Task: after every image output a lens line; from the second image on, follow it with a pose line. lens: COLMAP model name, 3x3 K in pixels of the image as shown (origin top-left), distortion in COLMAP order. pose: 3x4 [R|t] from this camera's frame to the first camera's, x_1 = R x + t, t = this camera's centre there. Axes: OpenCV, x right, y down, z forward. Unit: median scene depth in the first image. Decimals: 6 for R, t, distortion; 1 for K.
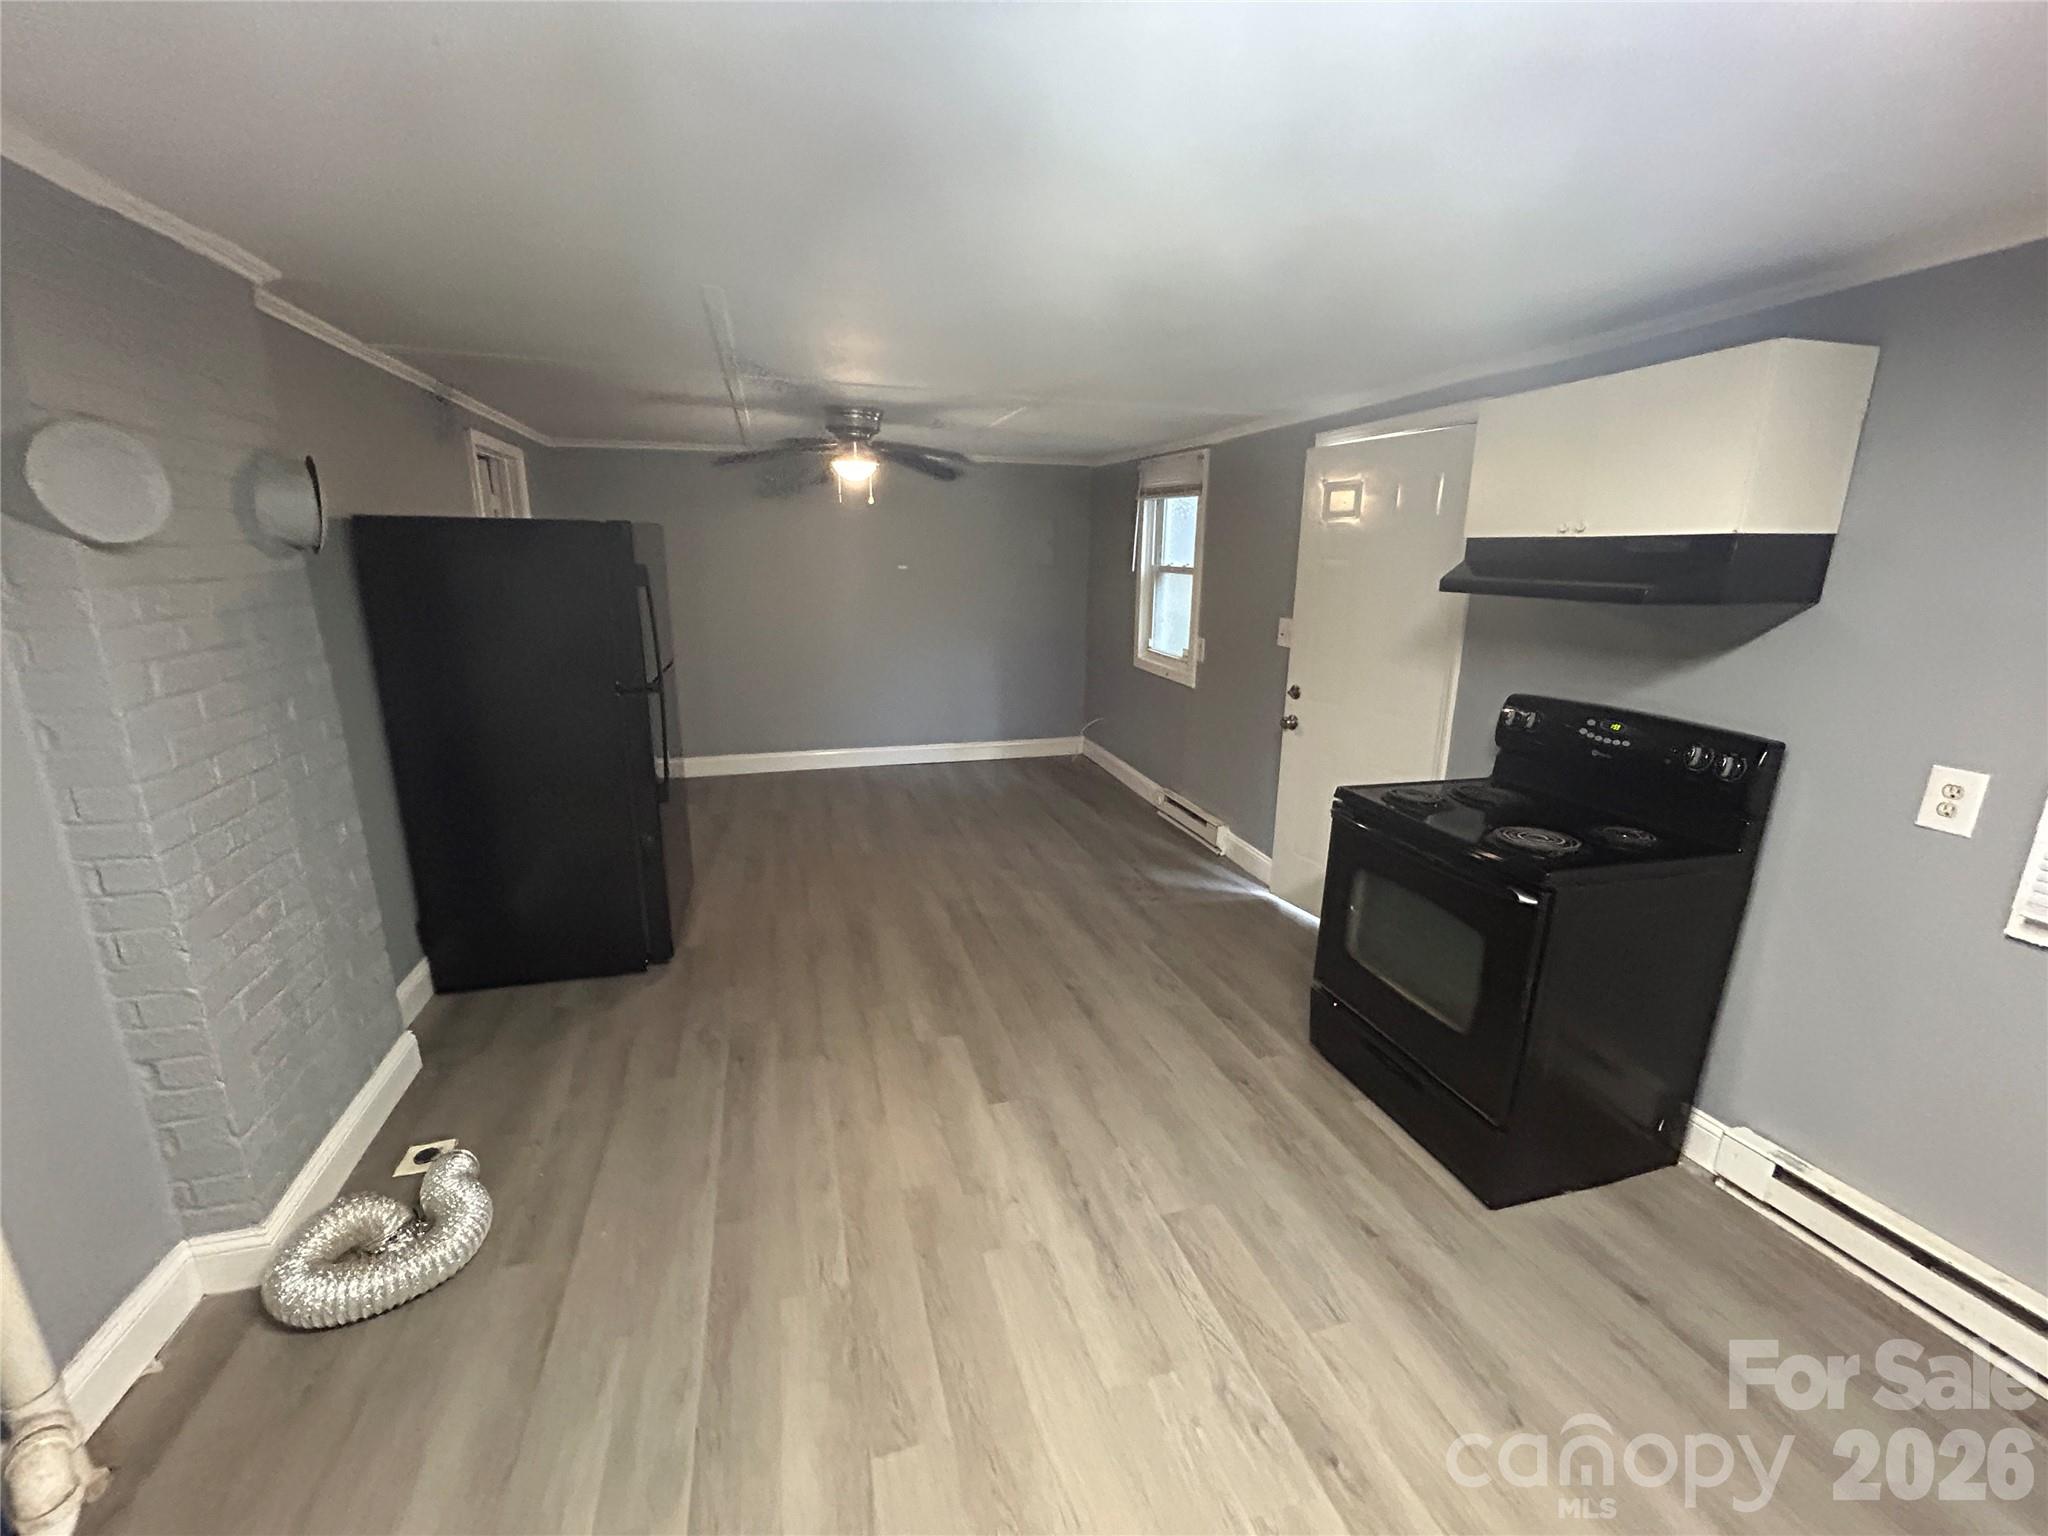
lens RADIAL K [[826.5, 0, 1022.4], [0, 826.5, 767.2], [0, 0, 1]] dist [-0.001062, -0.000051]
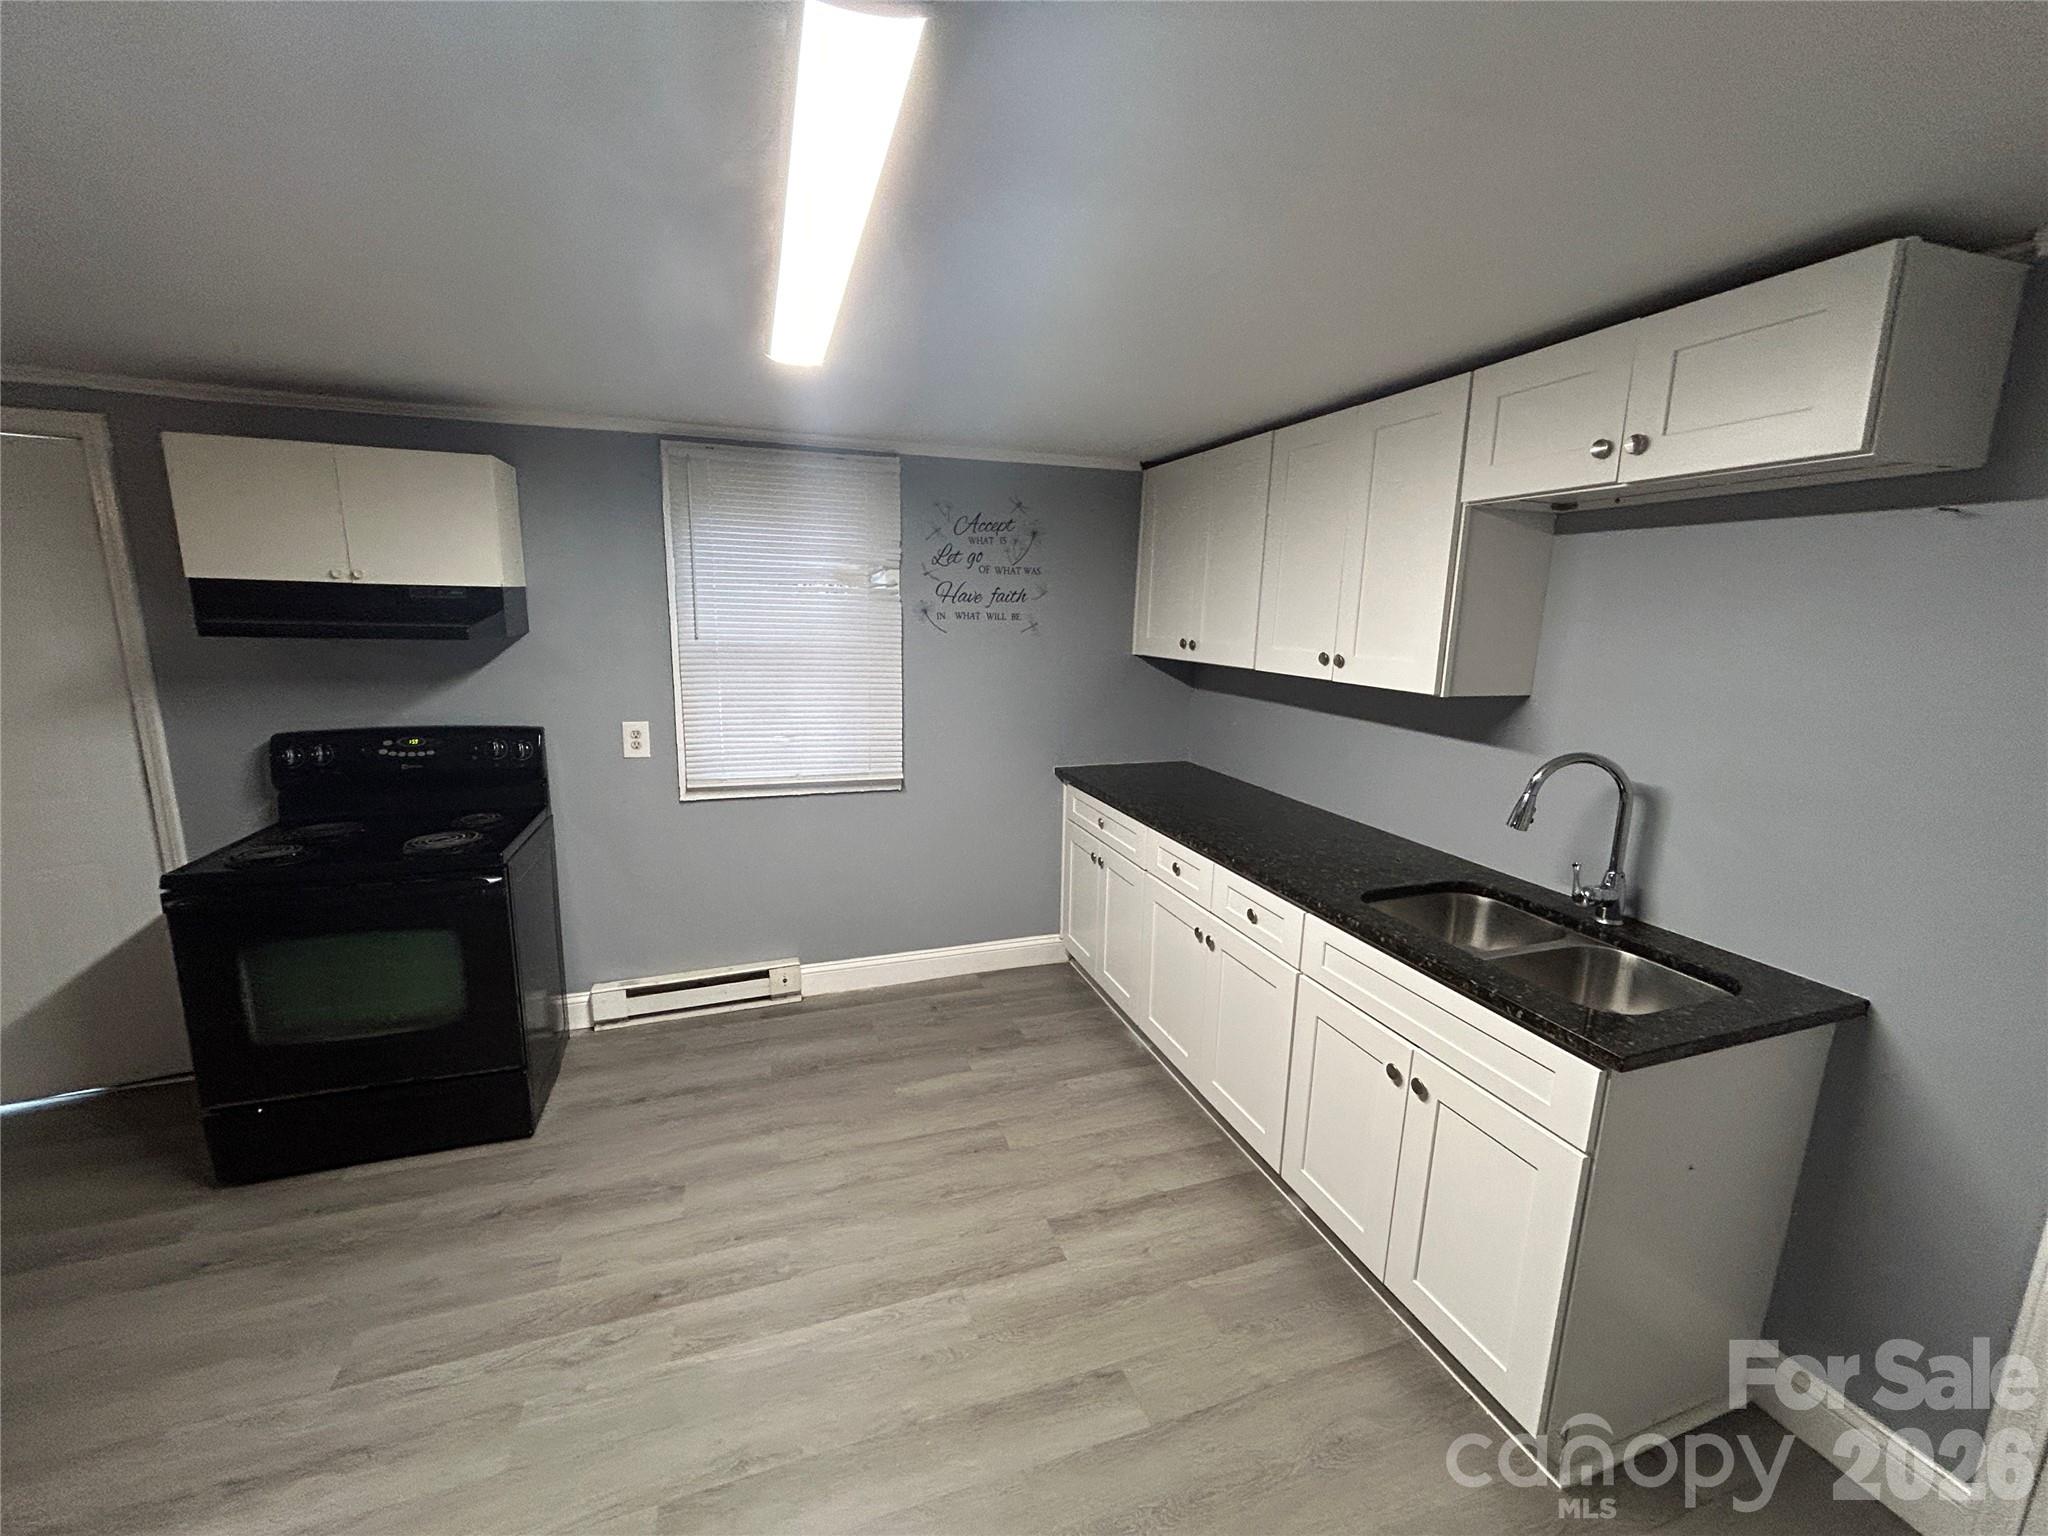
lens RADIAL K [[826.5, 0, 1018.8], [0, 826.5, 766.7], [0, 0, 1]] dist [-0.001062, -0.000051]
pose [[-0.042843, -0.202879, 0.978266, -0.546316], [0.224538, 0.952161, 0.207298, -0.072973], [-0.973523, 0.228540, 0.004761, 0.175437]]
